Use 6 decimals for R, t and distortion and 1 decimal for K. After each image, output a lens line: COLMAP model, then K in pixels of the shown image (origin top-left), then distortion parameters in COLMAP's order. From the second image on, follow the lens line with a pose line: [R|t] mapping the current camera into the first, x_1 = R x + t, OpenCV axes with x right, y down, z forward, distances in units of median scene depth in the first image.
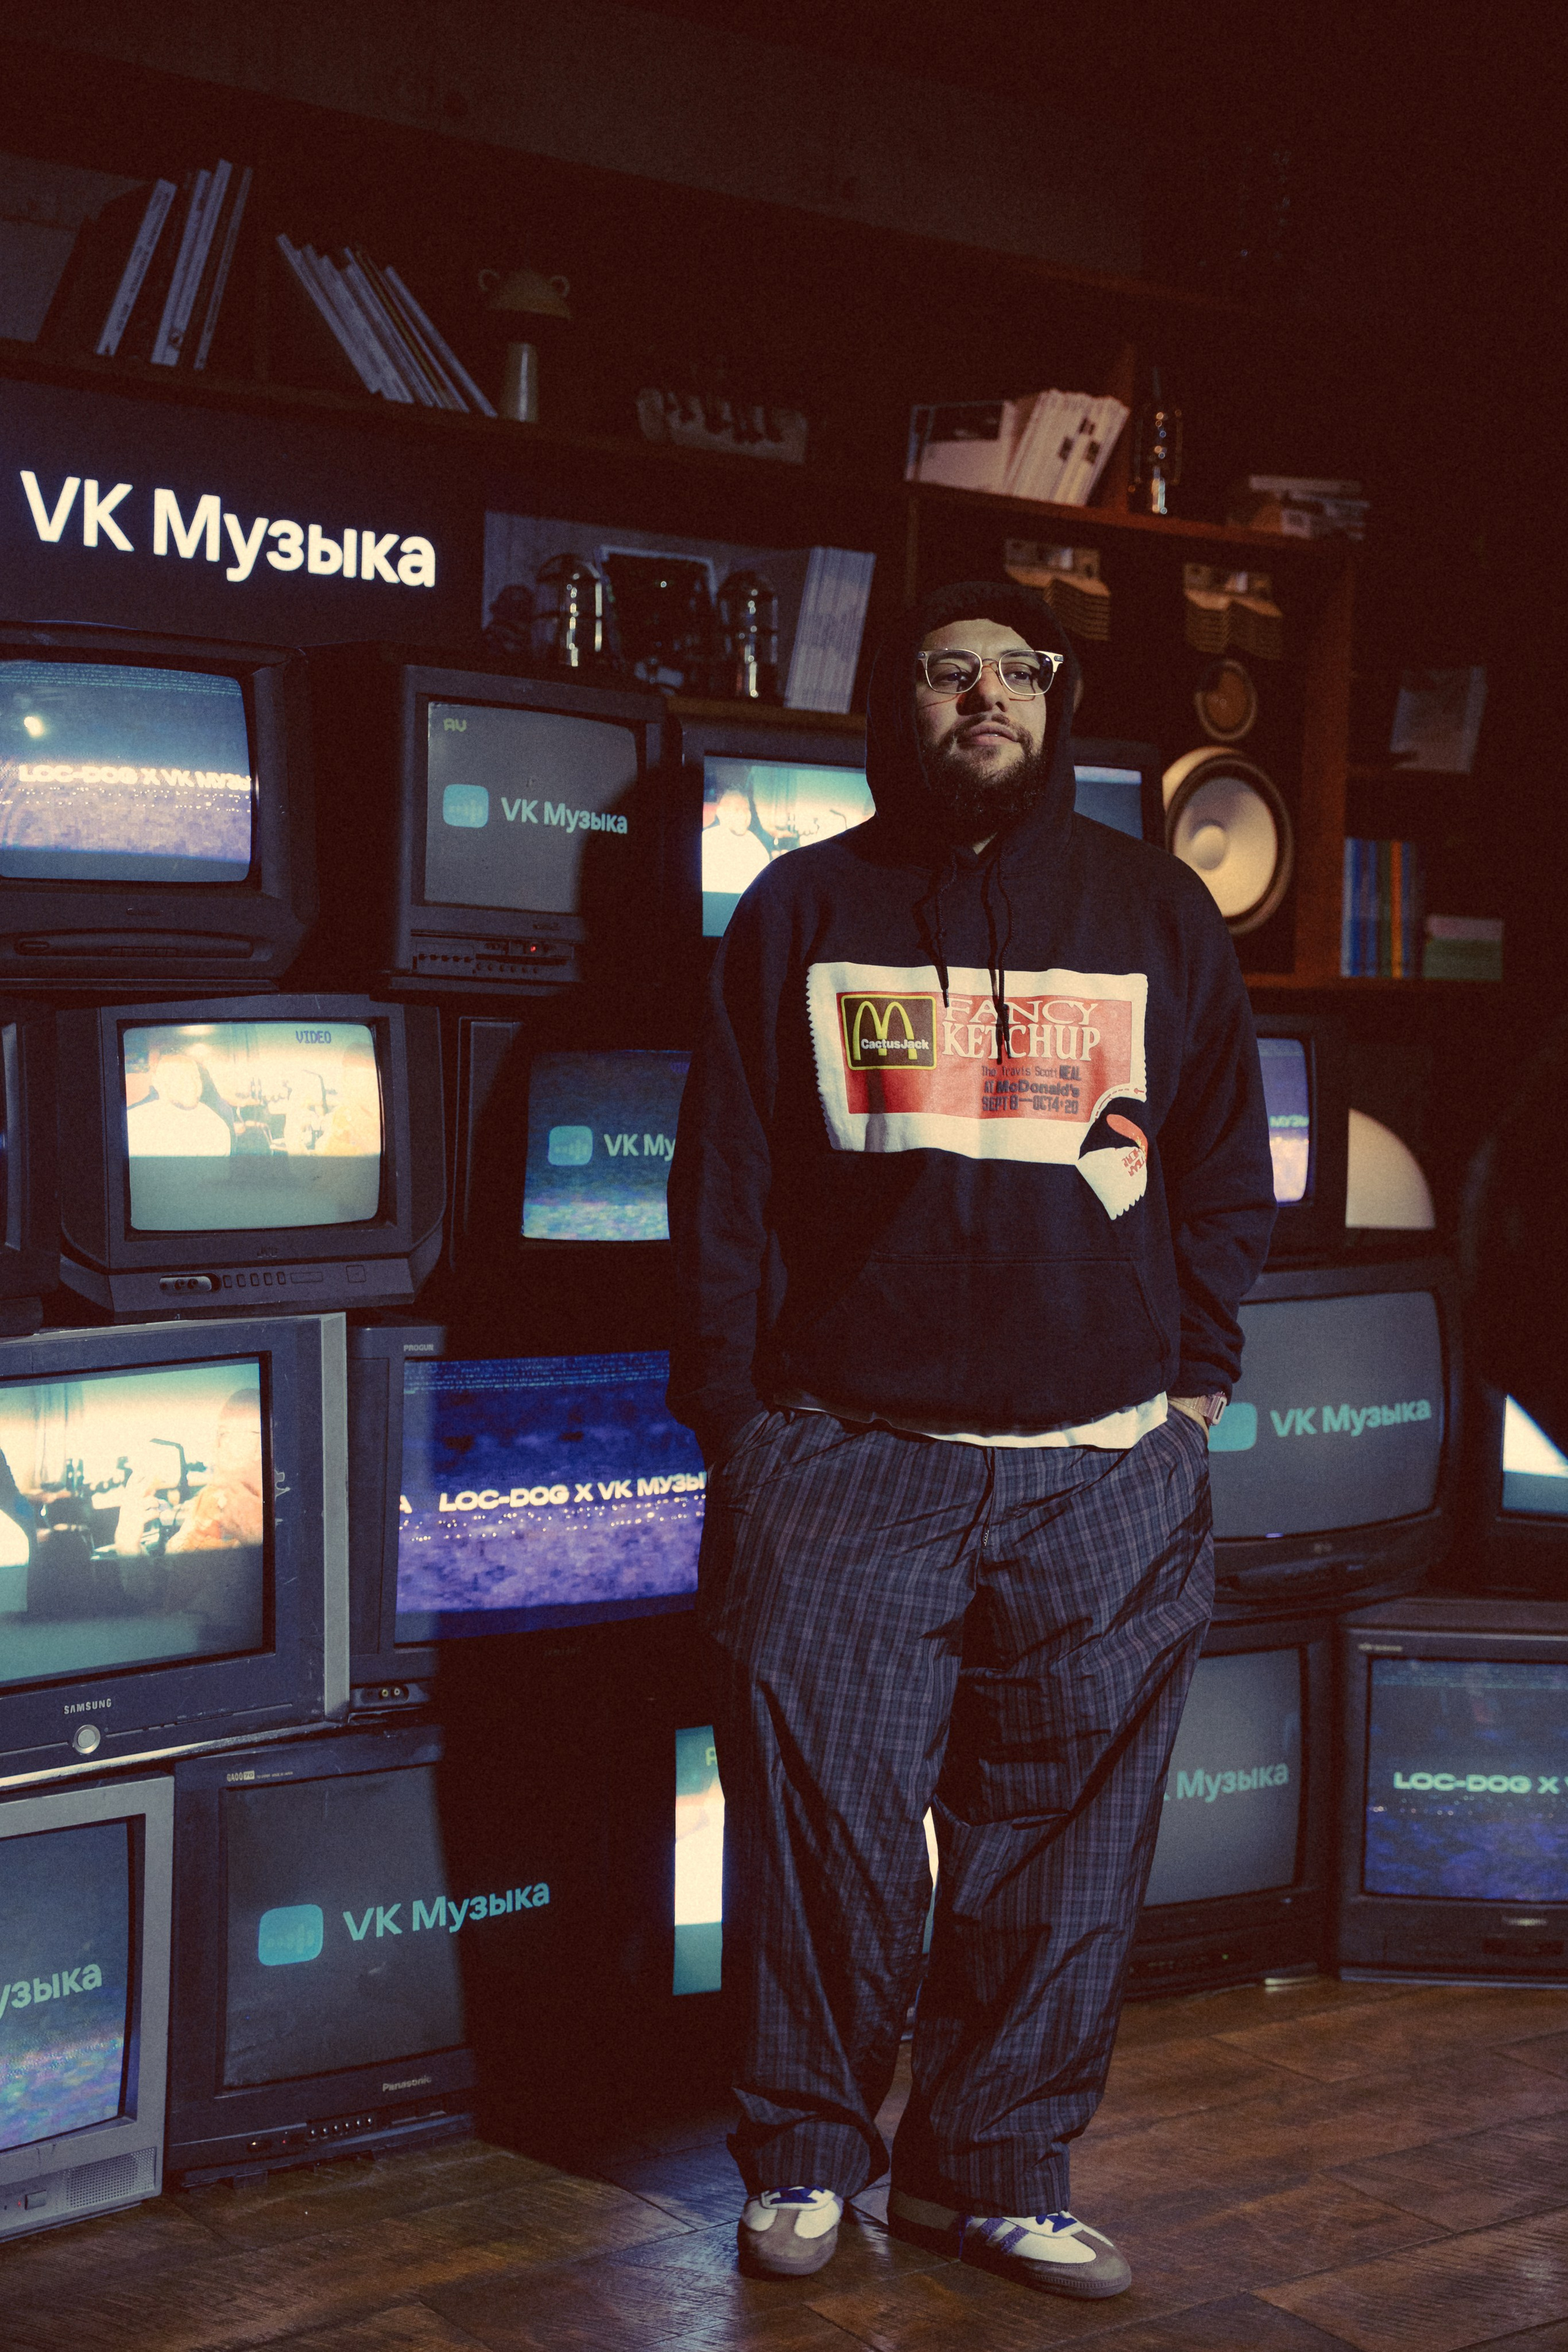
lens RADIAL K [[3477.8, 0, 806.8], [0, 3477.8, 1145.5], [0, 0, 1]] dist [0.111995, 0.000000]
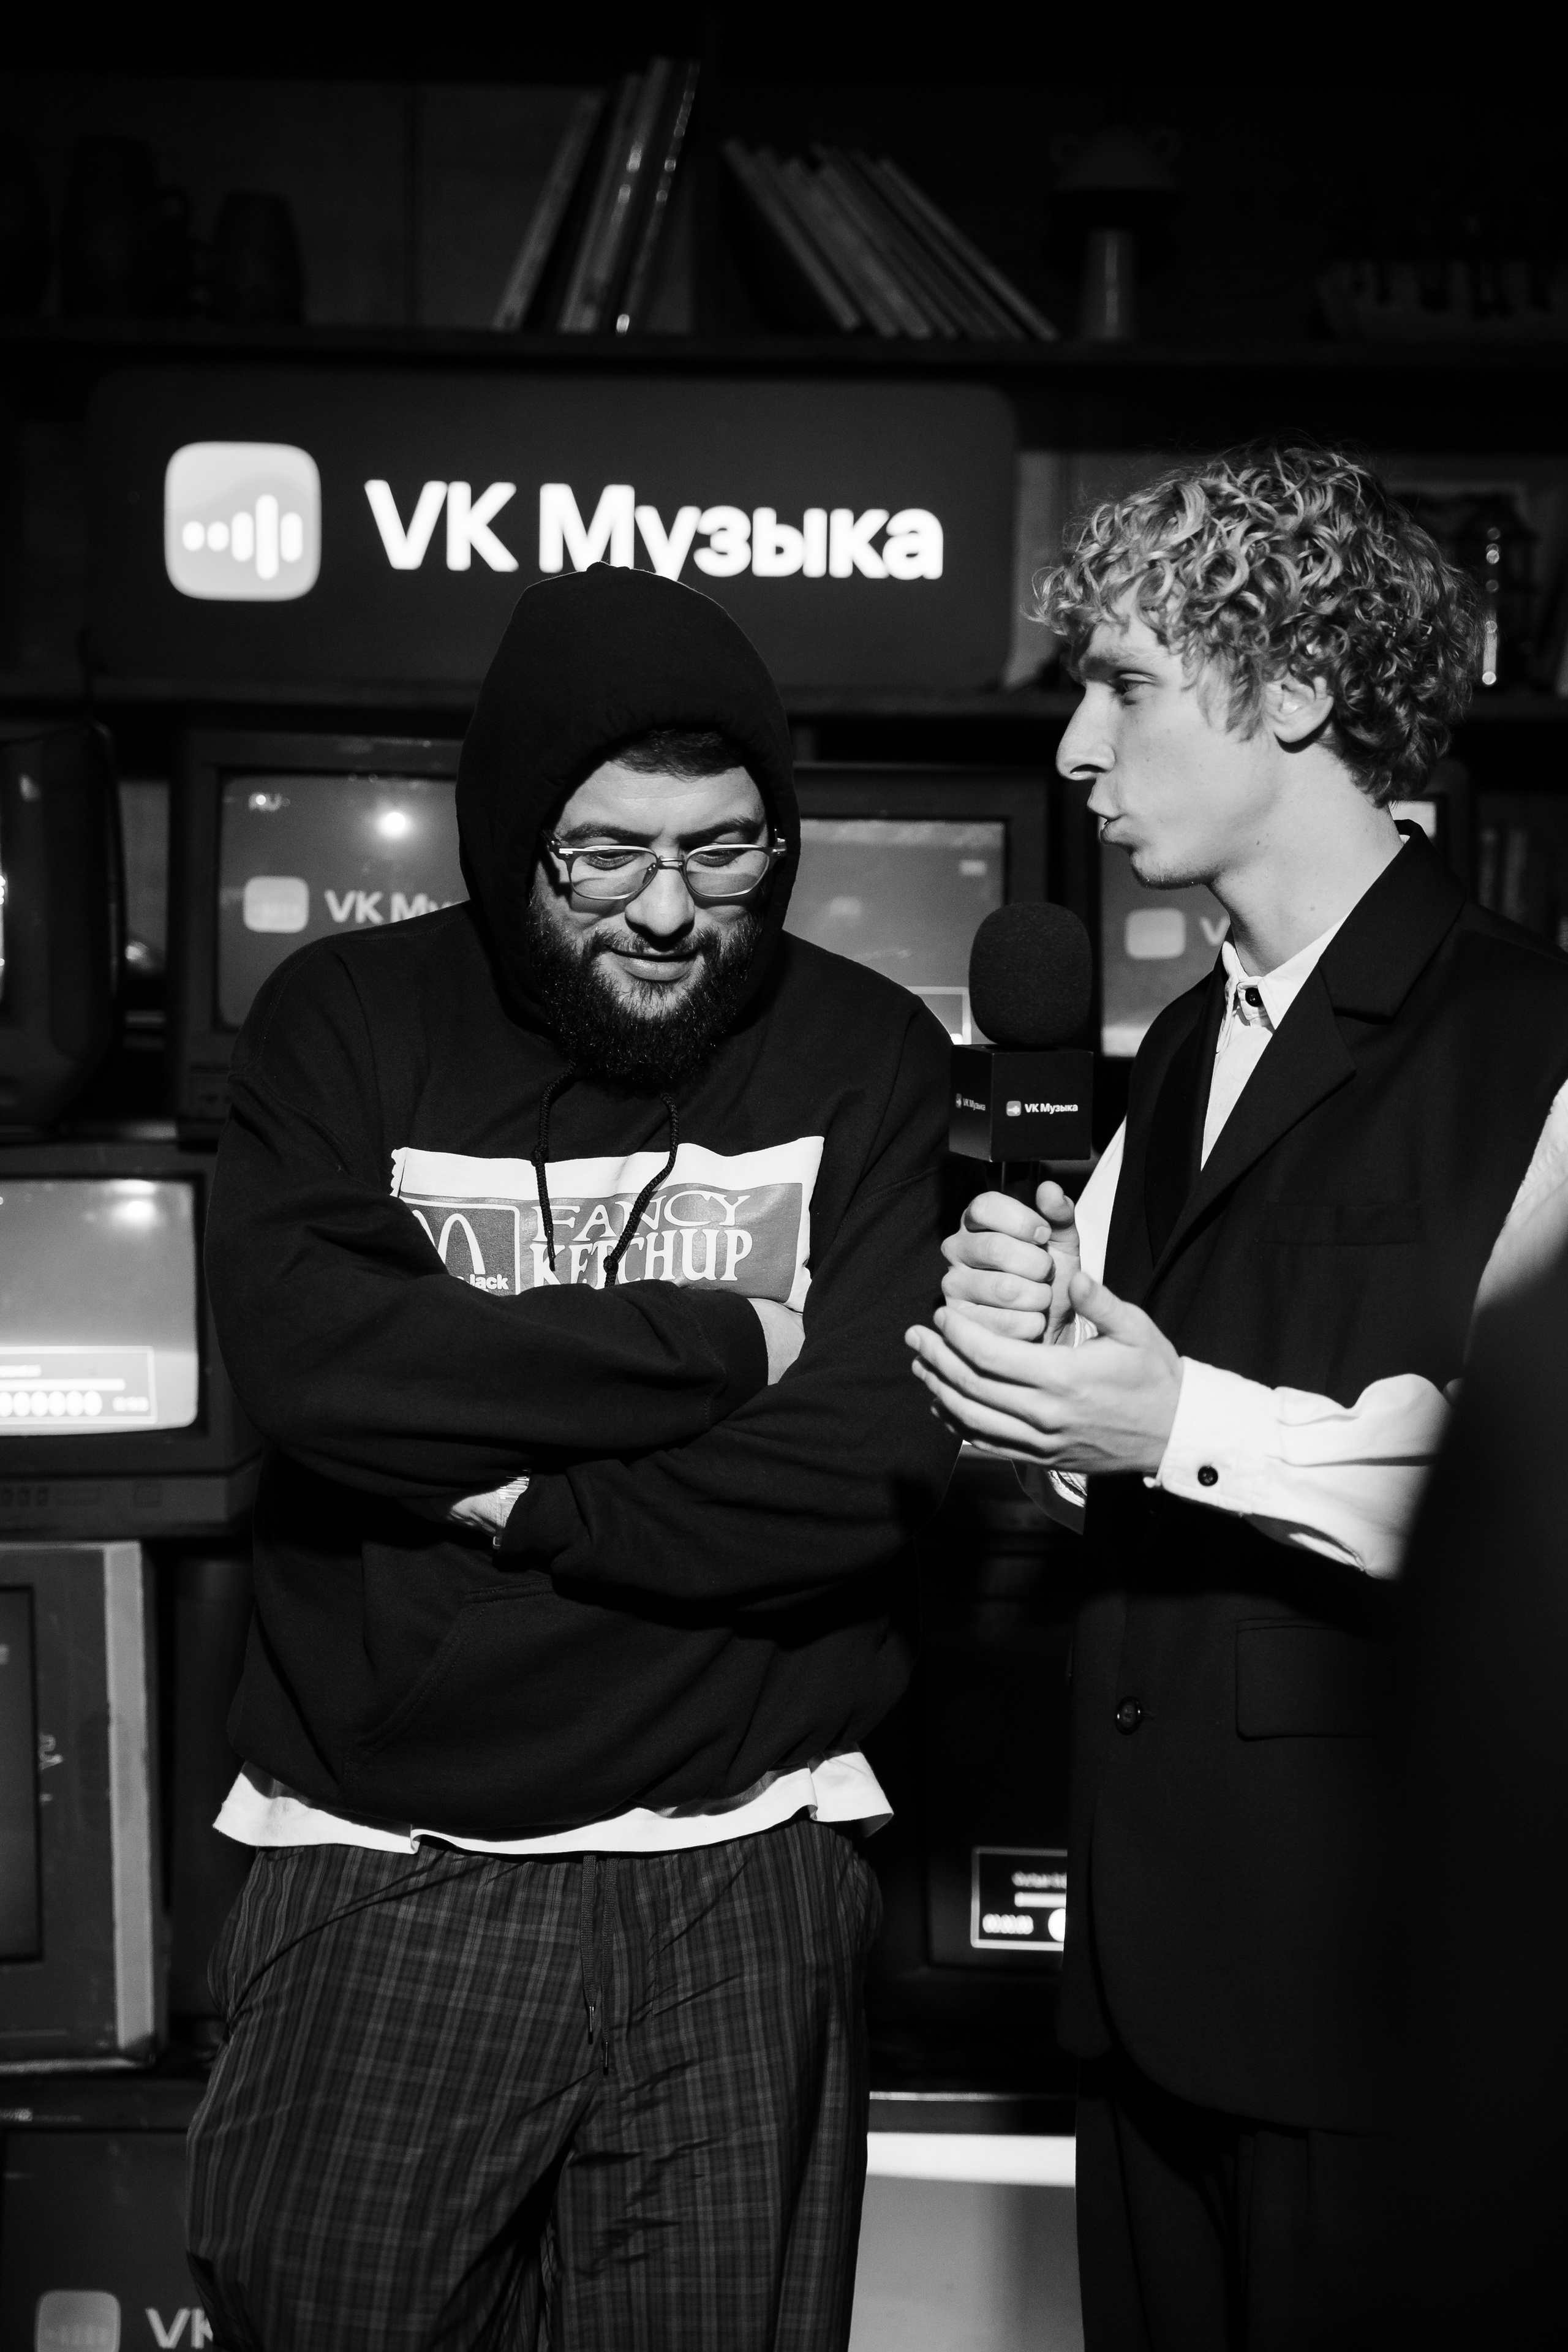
lens RADIAL K [[4347.9, 0, 703.8], [0, 4347.9, 1124.9], [0, 0, 1]] dist [0.256219, 0.000000]
pose [[0.790812, 0.014113, -0.611896, 0.447666], [-0.018492, 0.999829, -0.000837, -0.039678], [0.611780, 0.011977, 0.790937, 0.223938]]
